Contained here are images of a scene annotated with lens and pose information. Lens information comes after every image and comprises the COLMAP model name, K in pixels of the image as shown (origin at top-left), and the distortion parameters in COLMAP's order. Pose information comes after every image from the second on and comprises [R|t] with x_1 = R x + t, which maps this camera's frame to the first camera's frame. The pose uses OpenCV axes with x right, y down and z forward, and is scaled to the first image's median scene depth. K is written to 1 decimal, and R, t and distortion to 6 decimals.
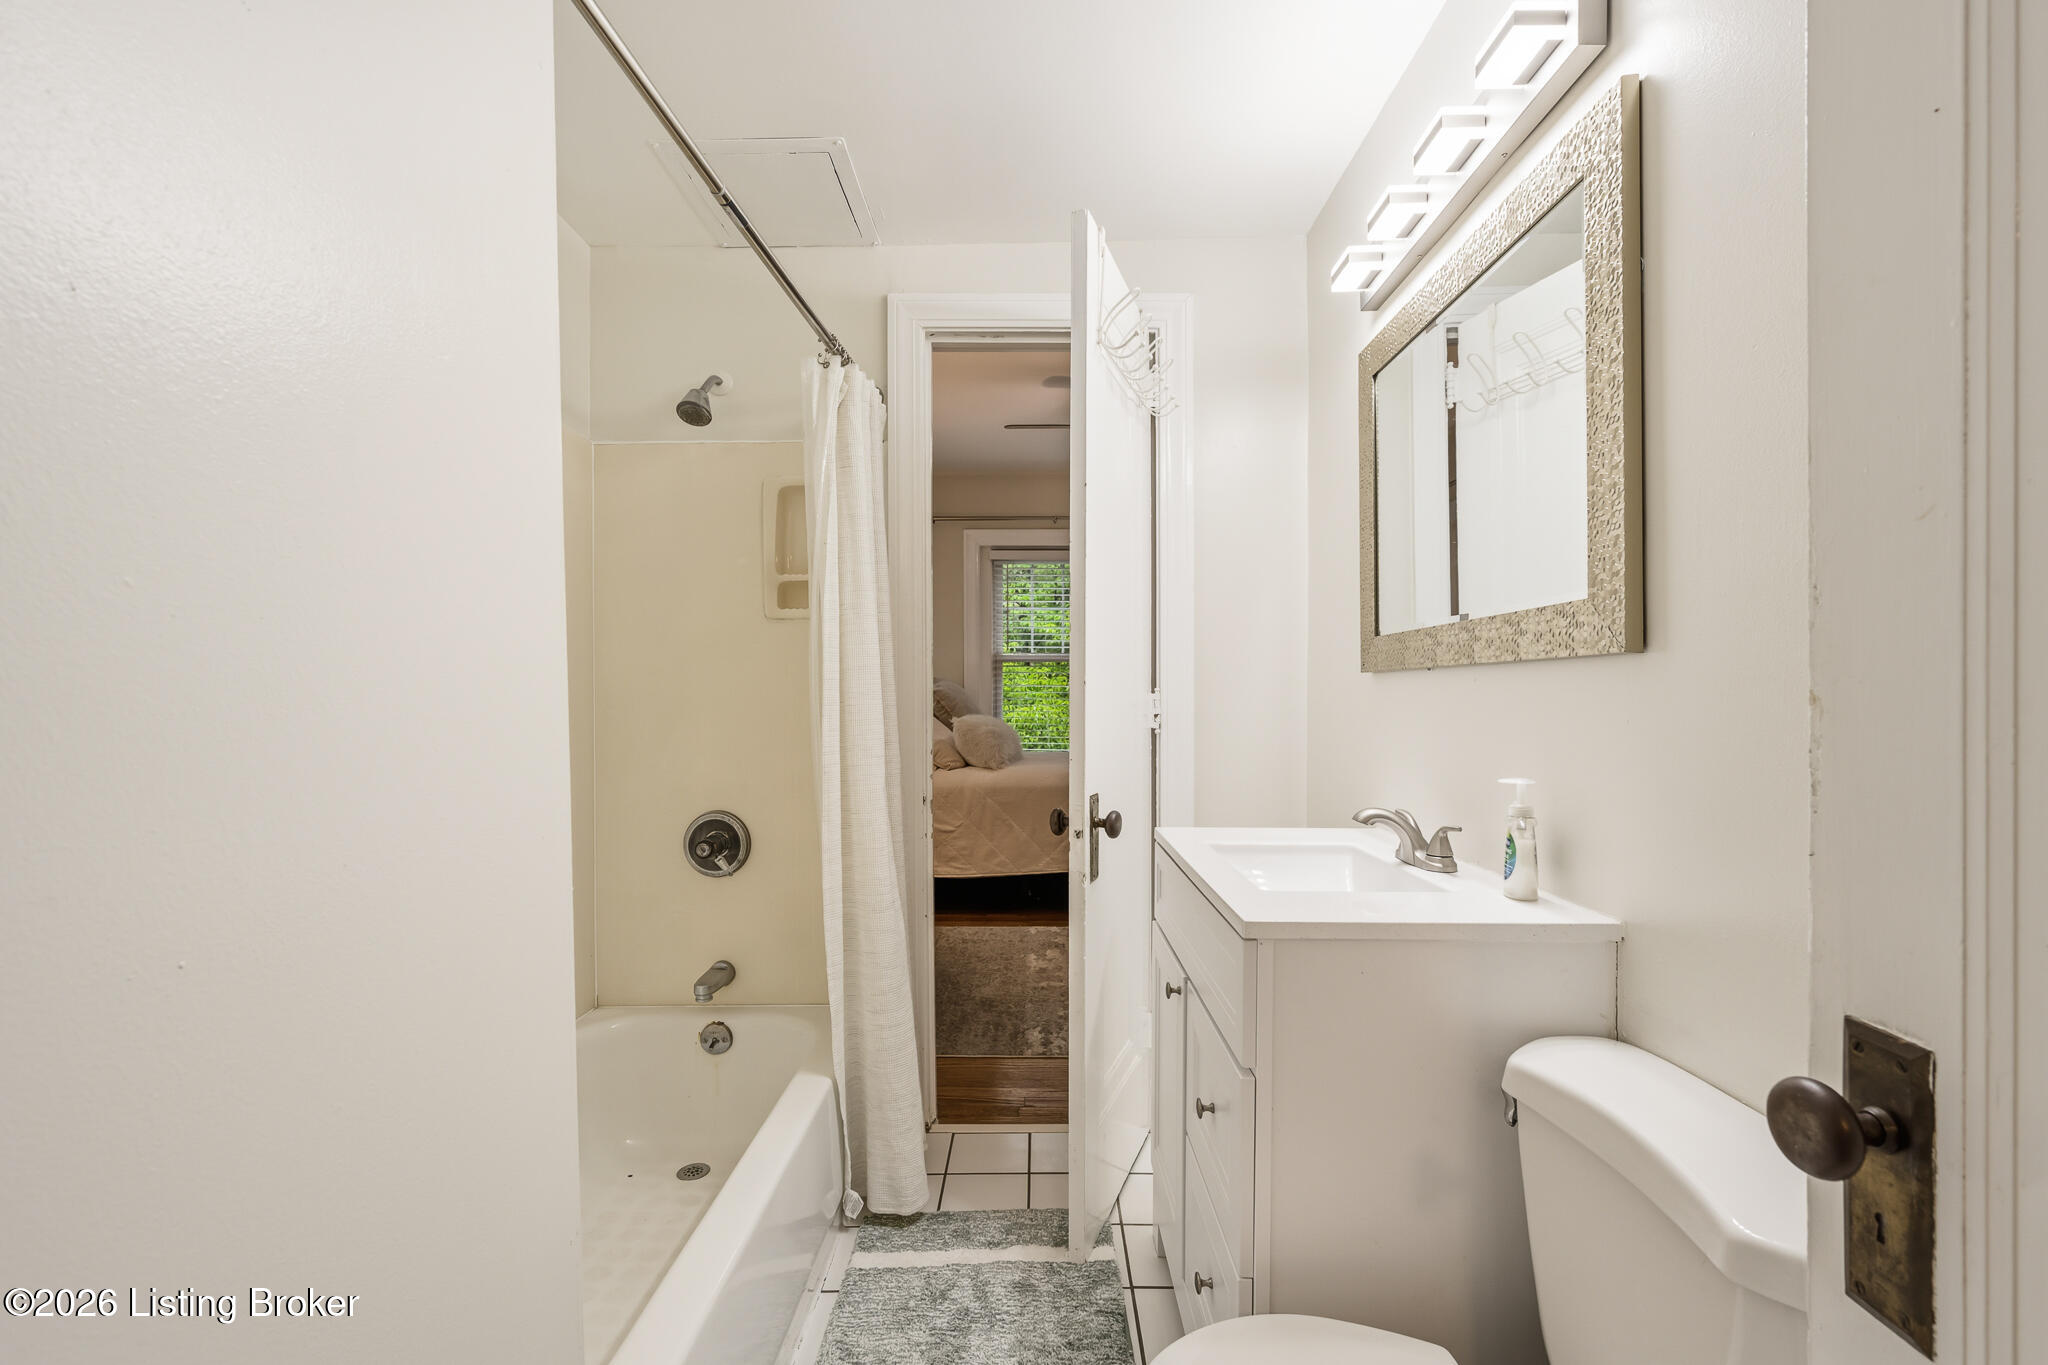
lens RADIAL K [[861.9, 0, 1012.6], [0, 861.9, 684.0], [0, 0, 1]] dist [0.002180, -0.000950]
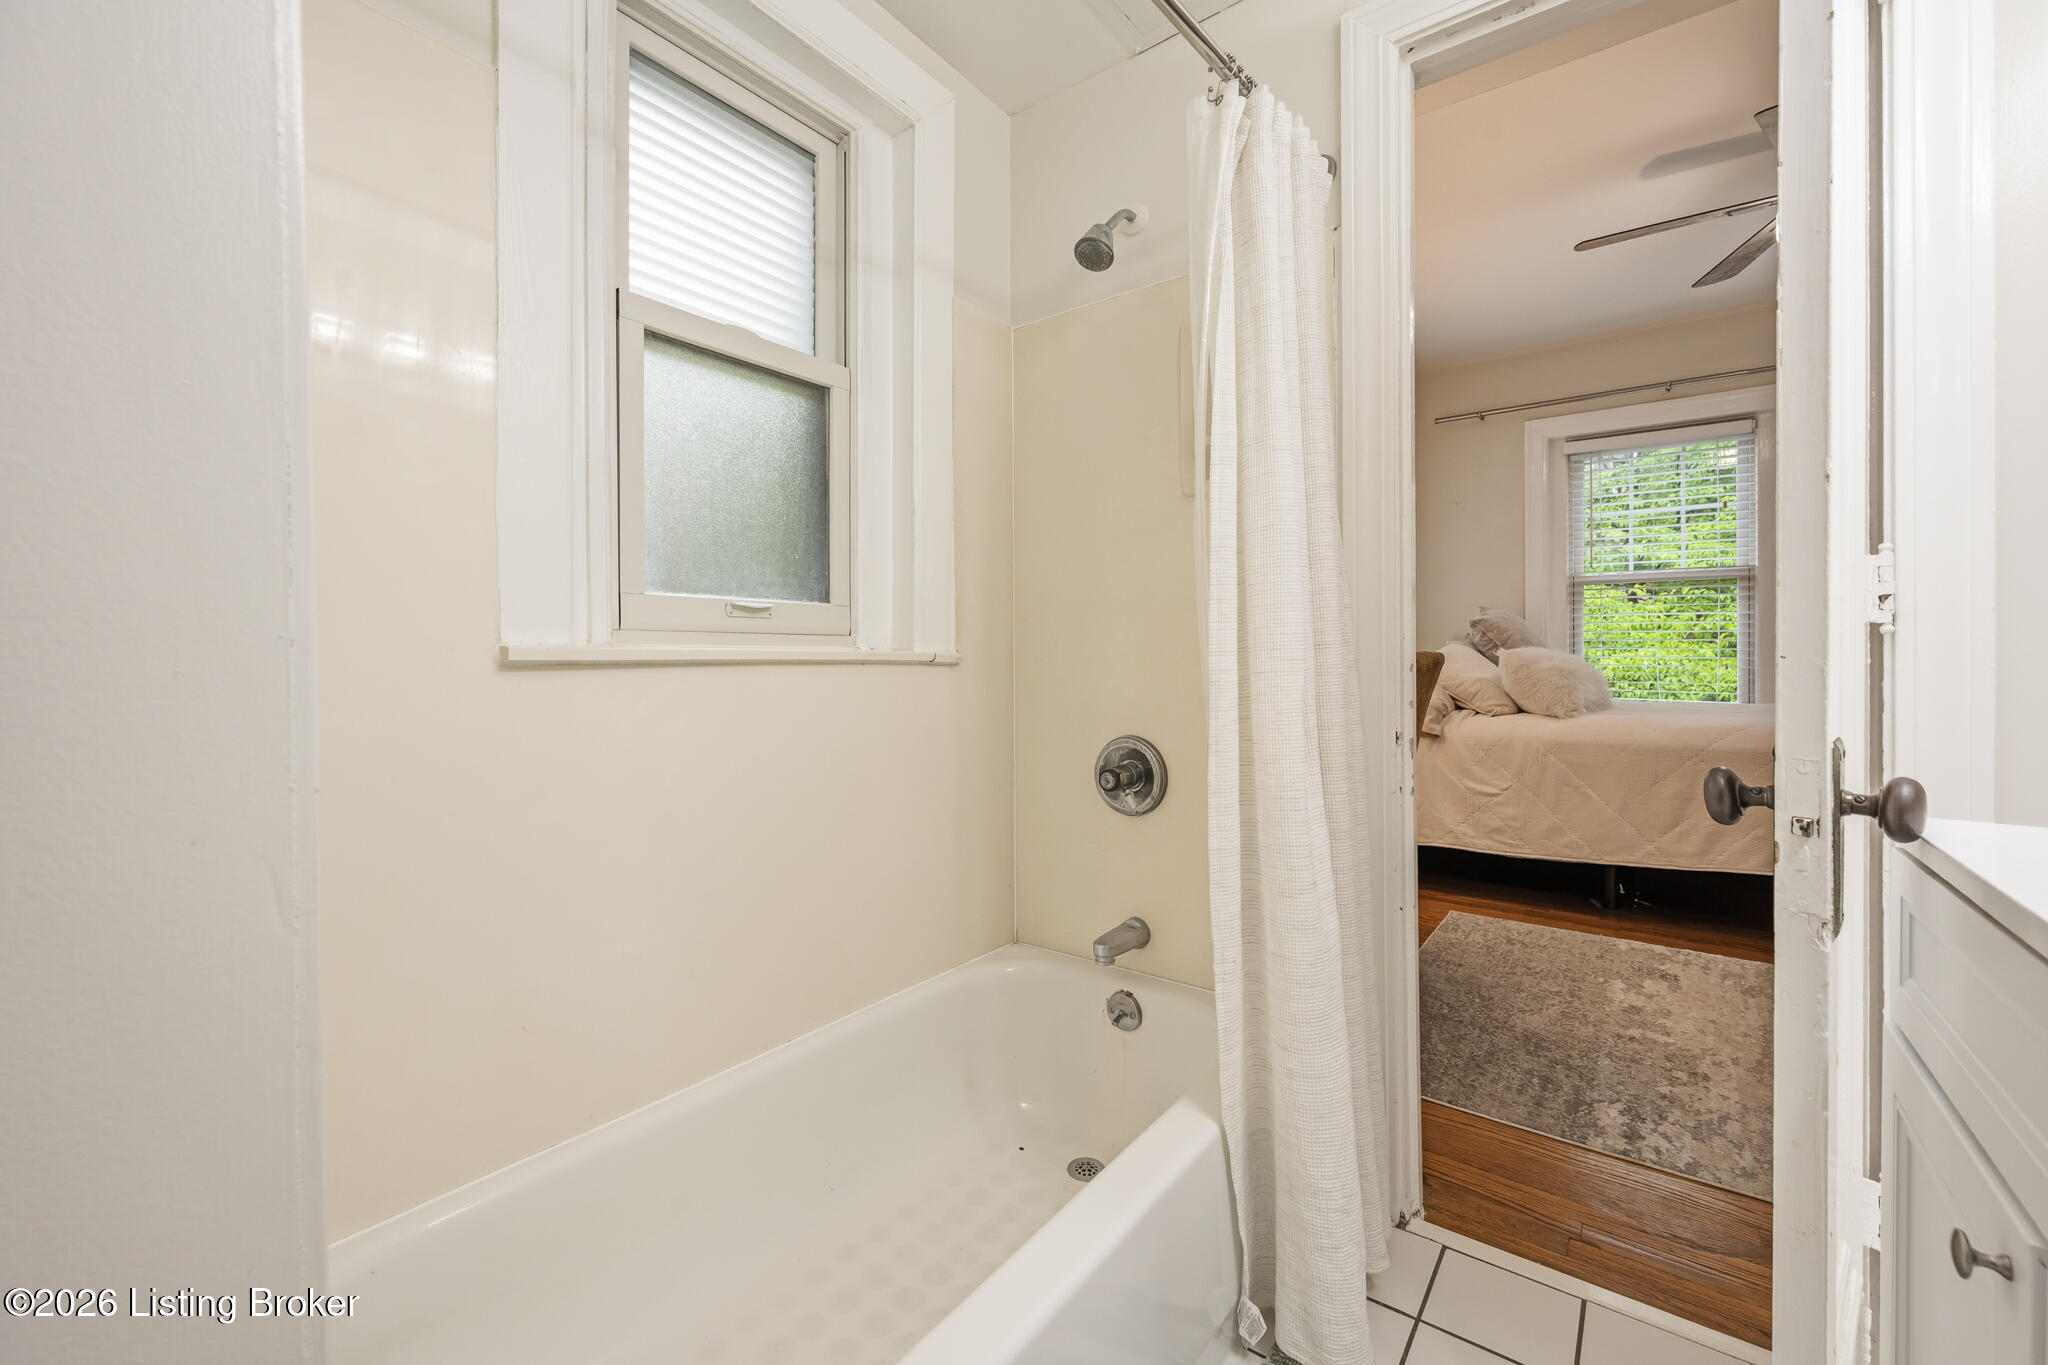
lens RADIAL K [[811.0, 0, 1039.9], [0, 811.0, 650.9], [0, 0, 1]] dist [-0.002784, 0.000395]
pose [[0.812401, -0.002581, -0.583093, 0.041003], [0.009525, 0.999916, 0.008845, 0.058796], [0.583021, -0.012740, 0.812357, 0.322344]]
